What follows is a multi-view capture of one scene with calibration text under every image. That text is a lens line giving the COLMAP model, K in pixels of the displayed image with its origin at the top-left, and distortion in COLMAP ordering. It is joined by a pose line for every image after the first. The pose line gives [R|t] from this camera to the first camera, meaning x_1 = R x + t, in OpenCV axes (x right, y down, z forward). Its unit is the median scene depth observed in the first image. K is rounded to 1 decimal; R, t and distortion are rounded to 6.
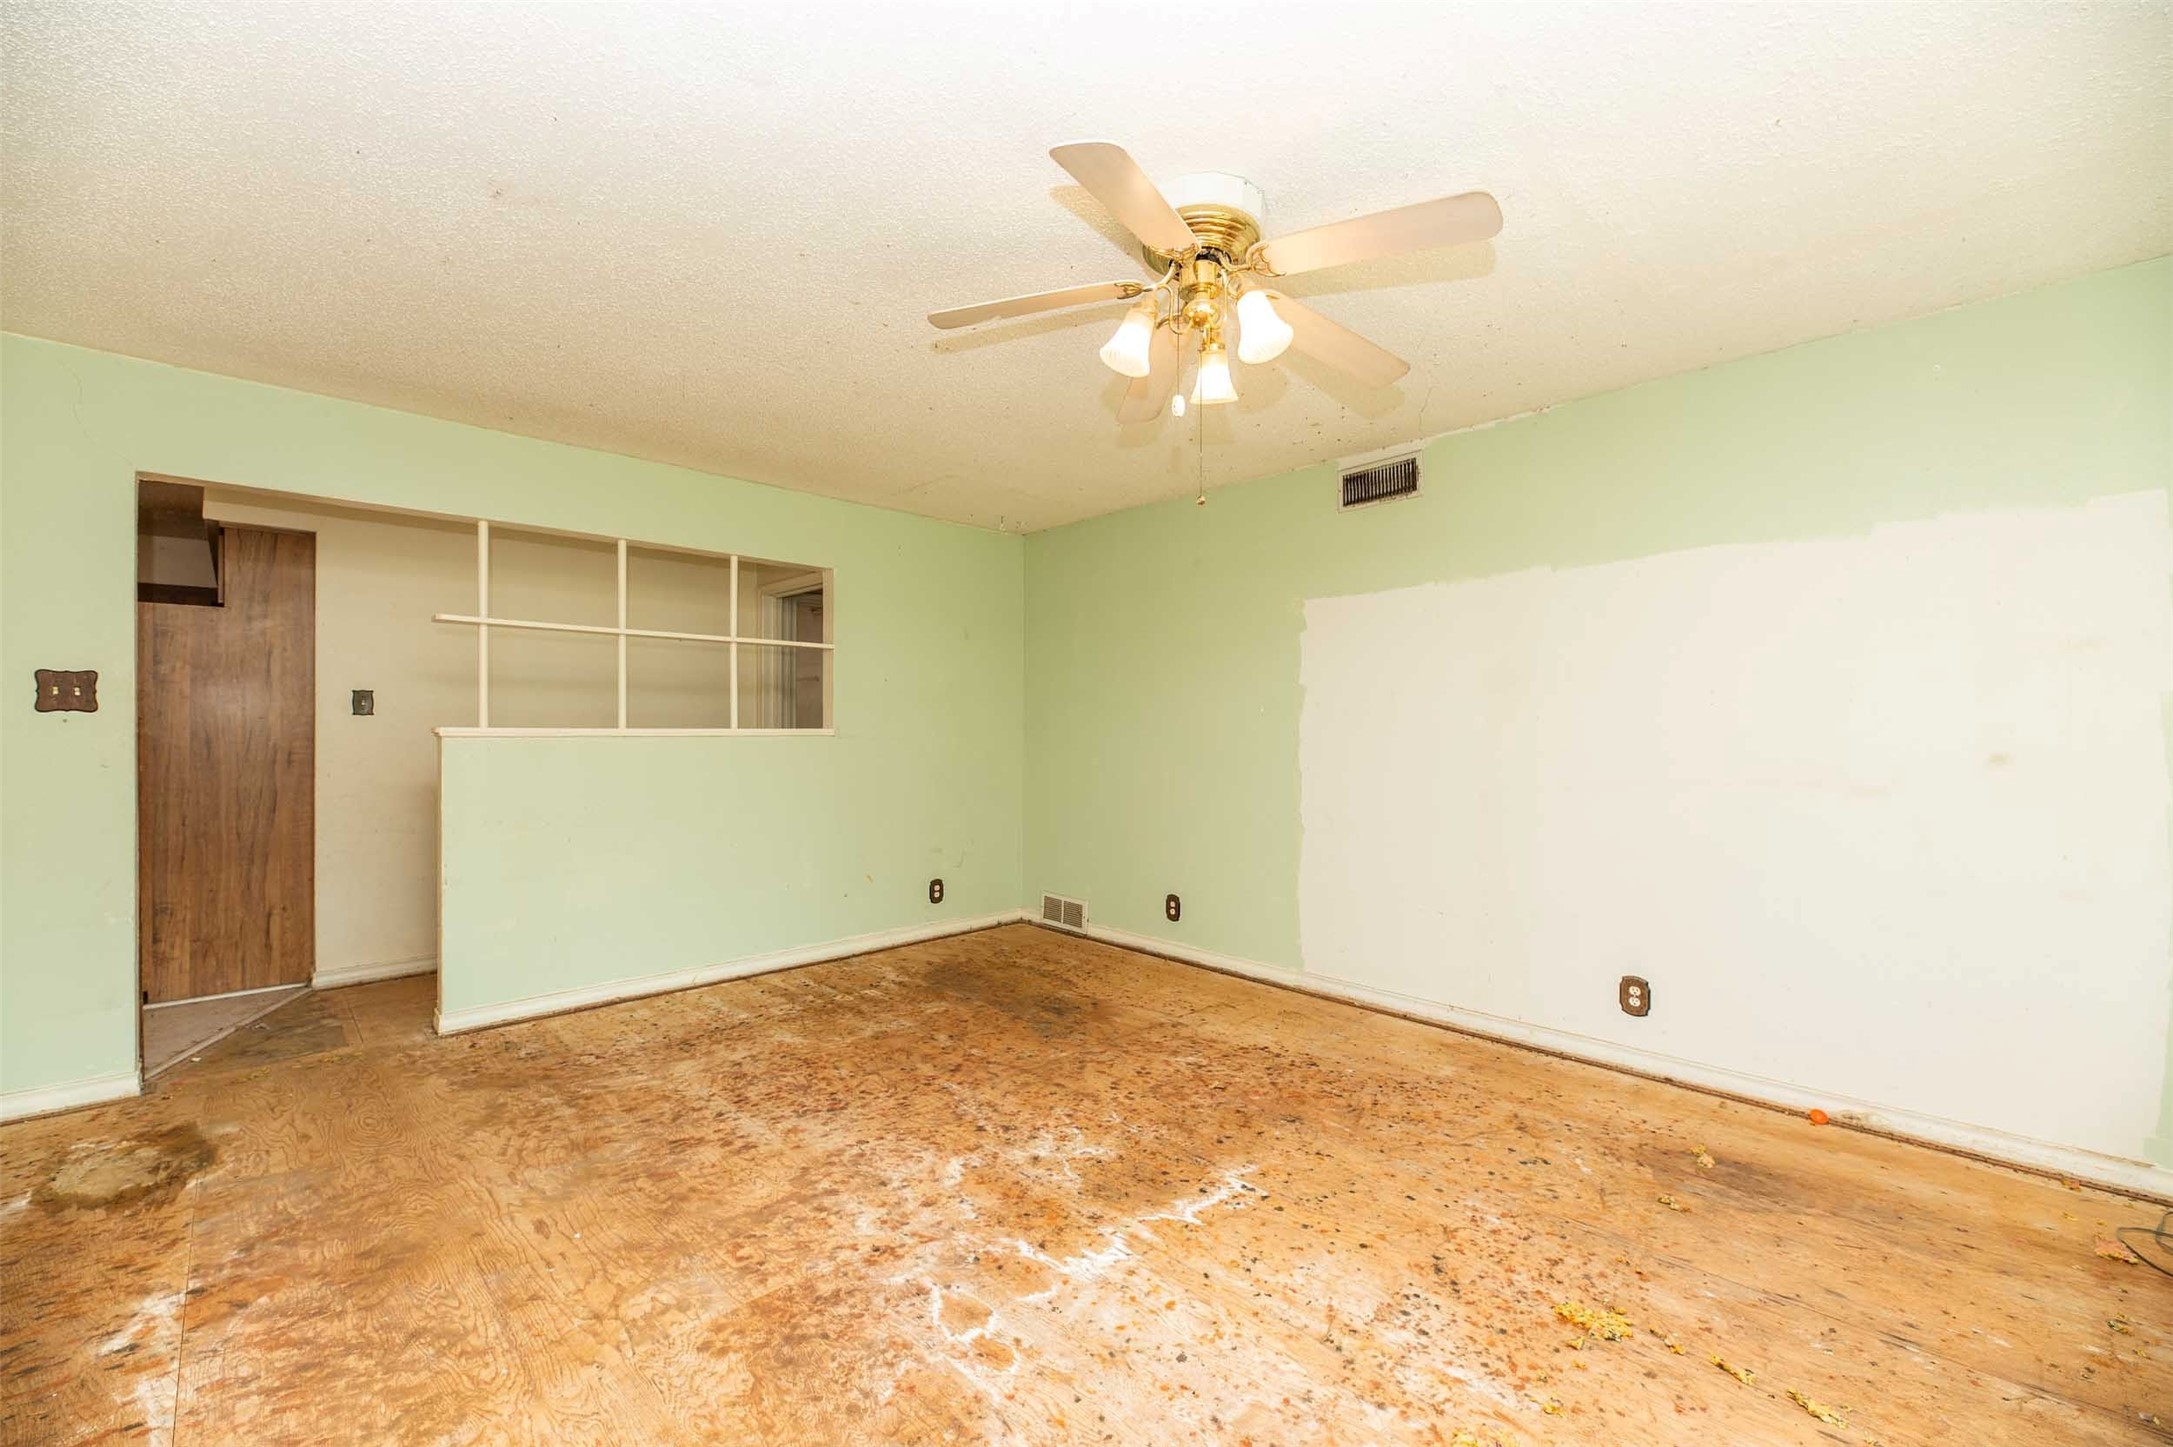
lens RADIAL K [[866.2, 0, 1086.5], [0, 866.2, 723.5], [0, 0, 1]] dist [0.000323, -0.003862]
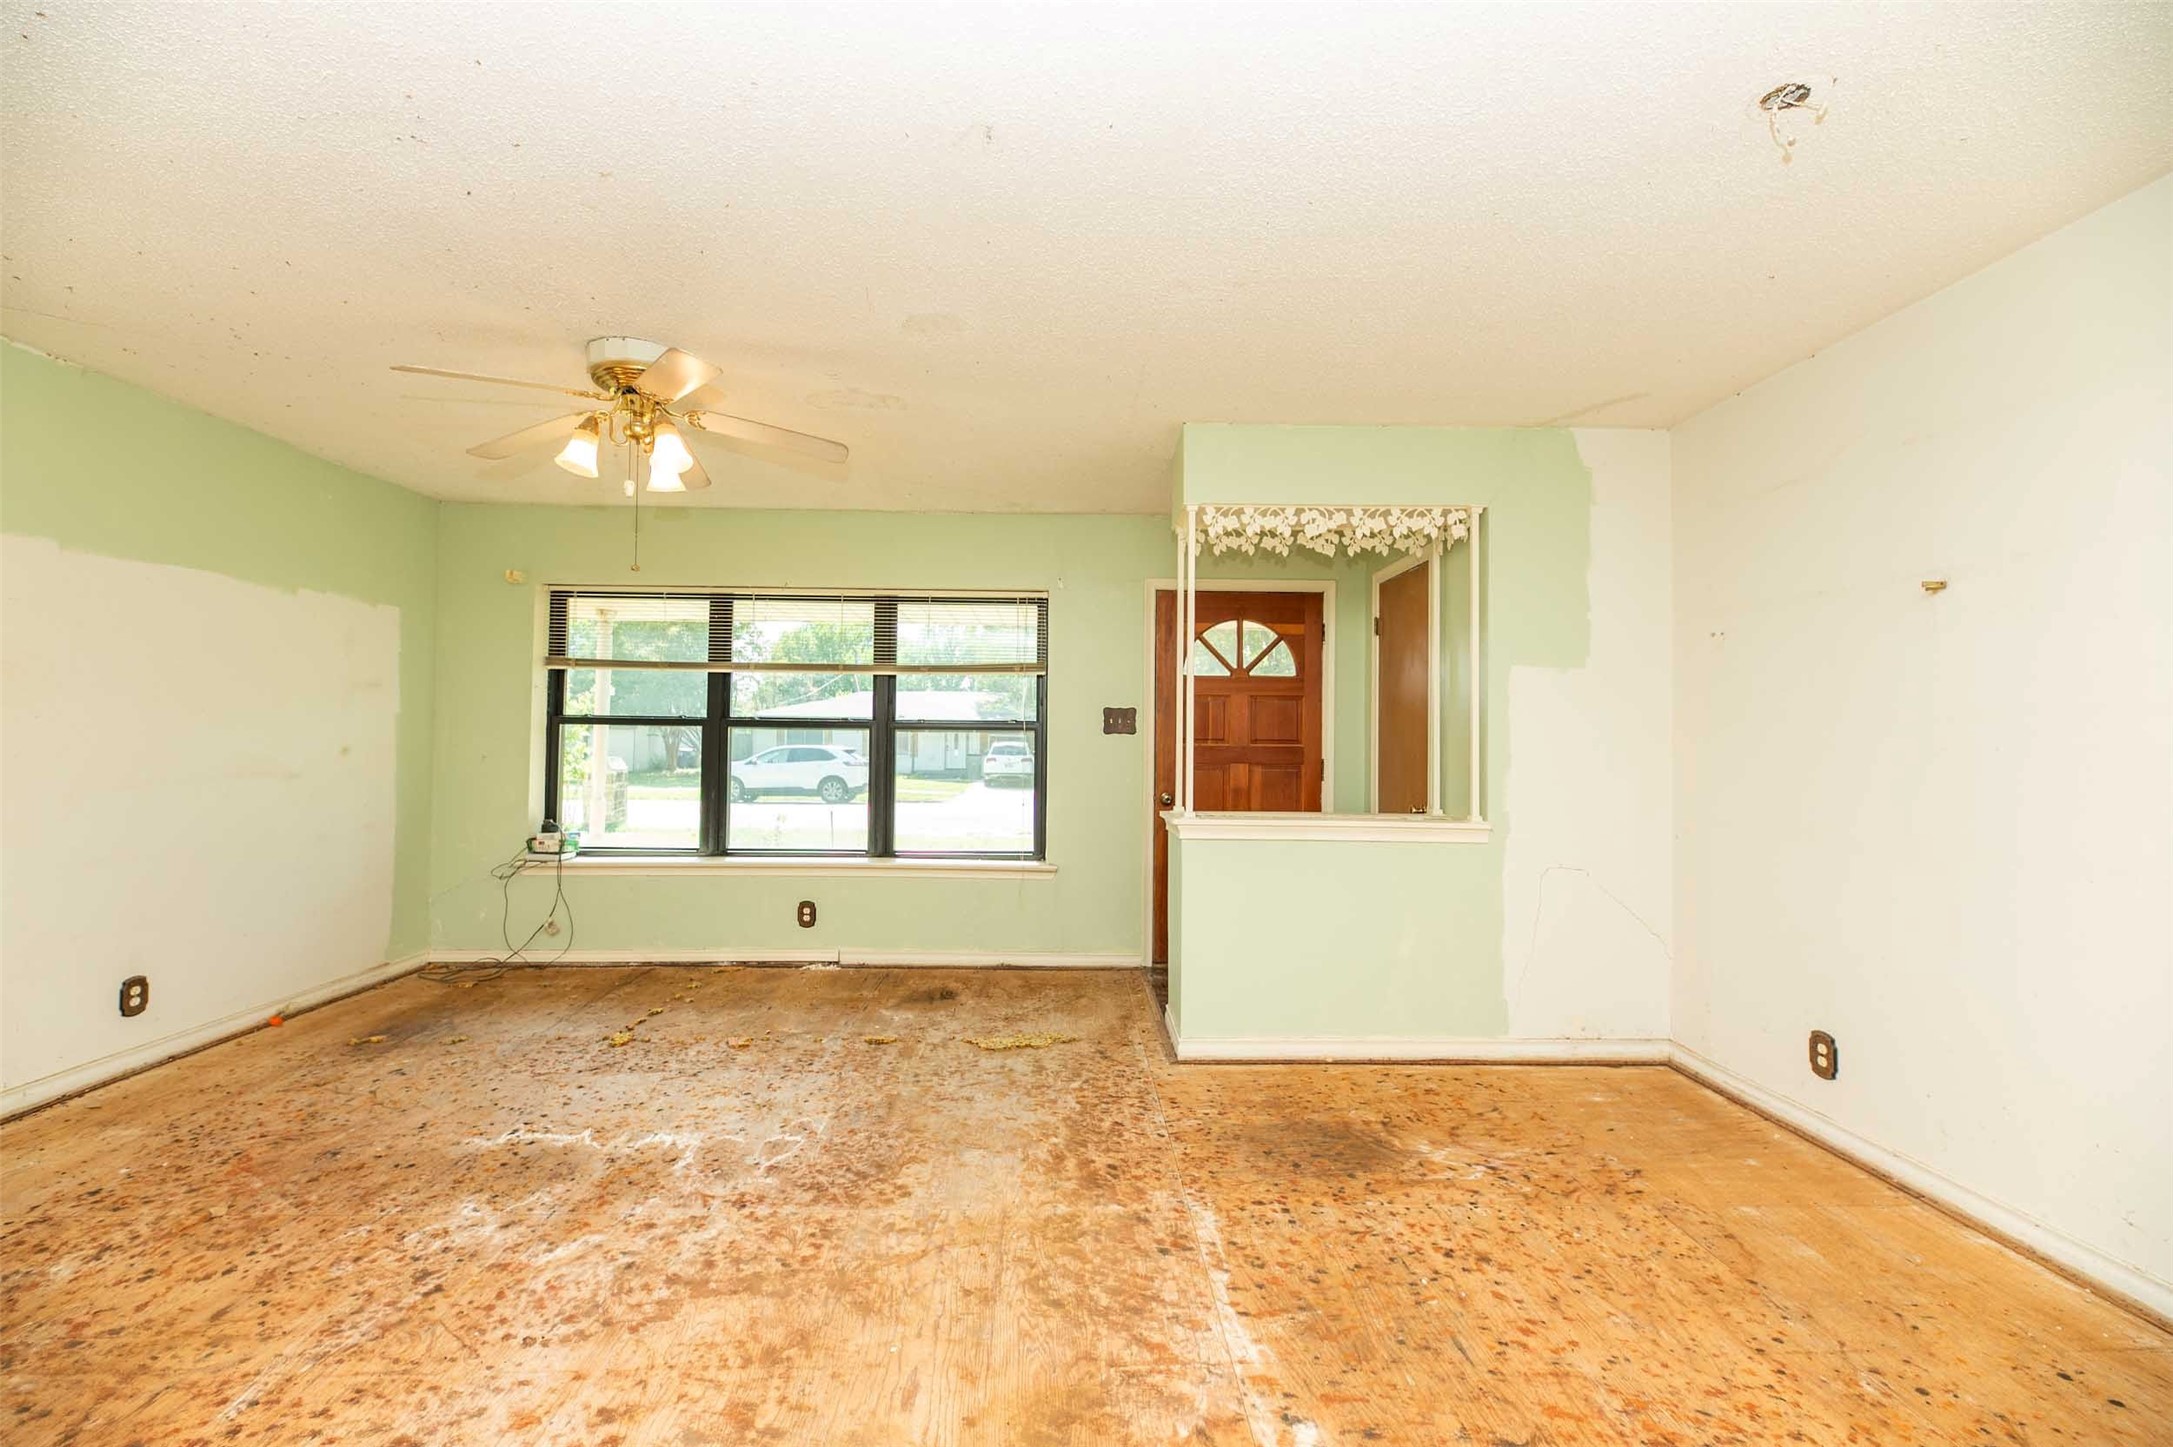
lens RADIAL K [[866.2, 0, 1086.5], [0, 866.2, 723.5], [0, 0, 1]] dist [0.000323, -0.003862]
pose [[-0.738513, 0.003160, 0.674232, -1.217968], [-0.013772, 0.999710, -0.019771, 0.004596], [-0.674099, -0.023887, -0.738255, 1.420716]]
